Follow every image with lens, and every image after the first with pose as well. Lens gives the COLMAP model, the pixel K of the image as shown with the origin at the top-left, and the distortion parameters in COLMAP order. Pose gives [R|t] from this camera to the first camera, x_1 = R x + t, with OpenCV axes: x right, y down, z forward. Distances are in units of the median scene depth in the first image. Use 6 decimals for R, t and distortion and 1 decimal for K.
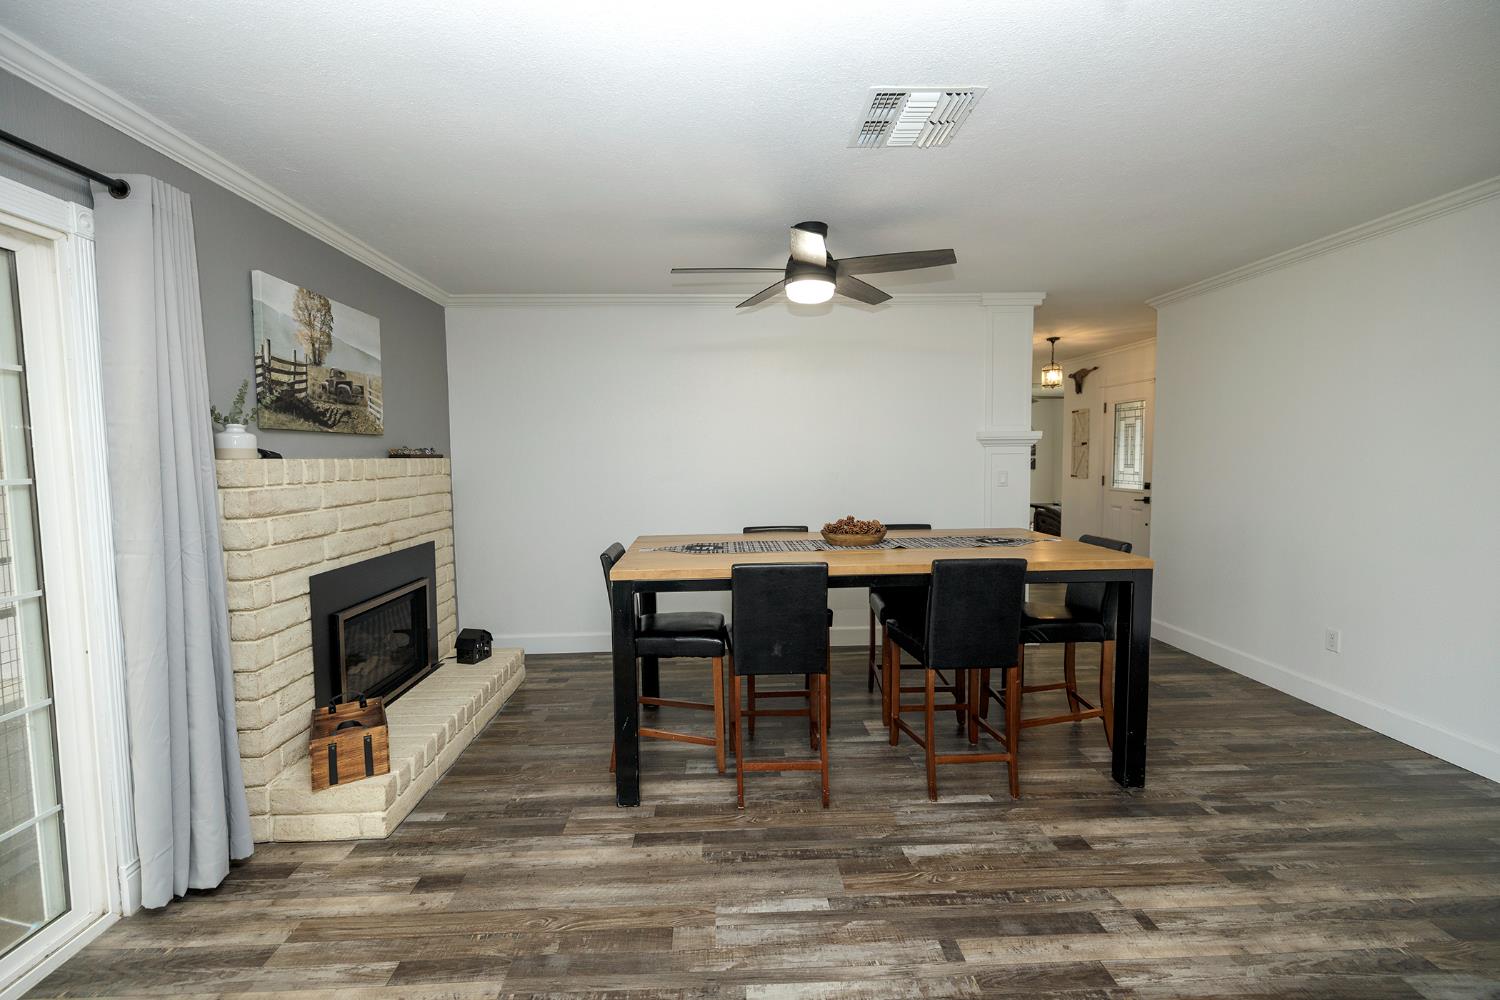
lens RADIAL K [[628.4, 0, 745.0], [0, 628.4, 497.3], [0, 0, 1]] dist [-0.002138, -0.000633]
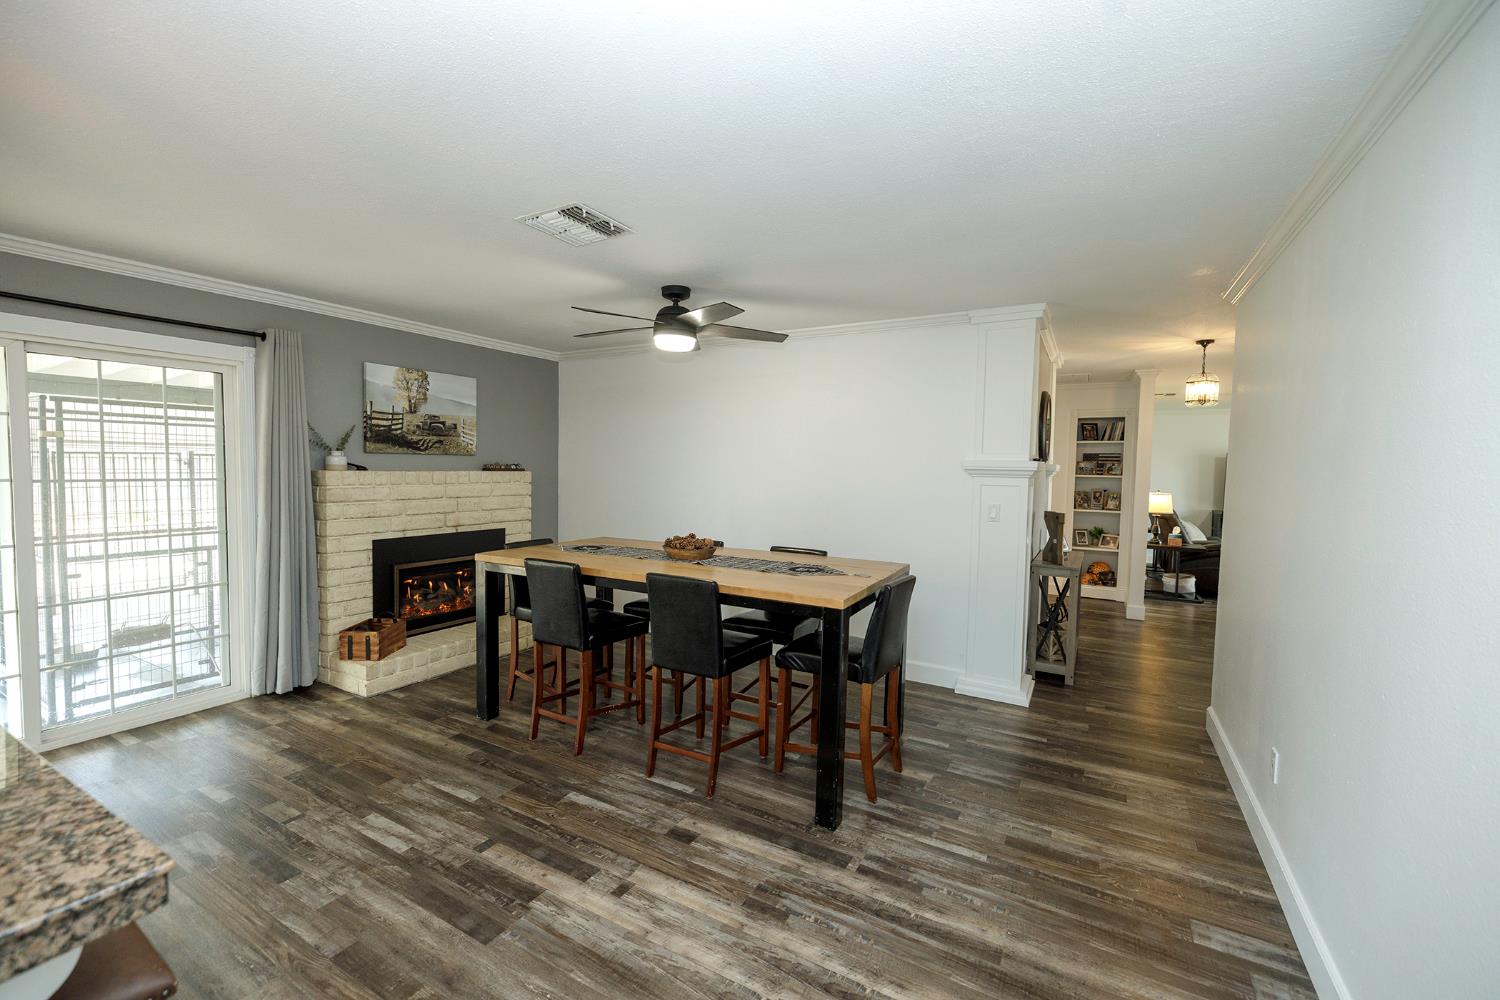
lens RADIAL K [[628.4, 0, 729.7], [0, 628.4, 498.4], [0, 0, 1]] dist [-0.002138, -0.000633]
pose [[0.846469, 0.055138, -0.529575, 1.021962], [-0.063494, 0.997979, 0.002420, -0.051755], [0.528639, 0.031577, 0.848259, 0.064095]]
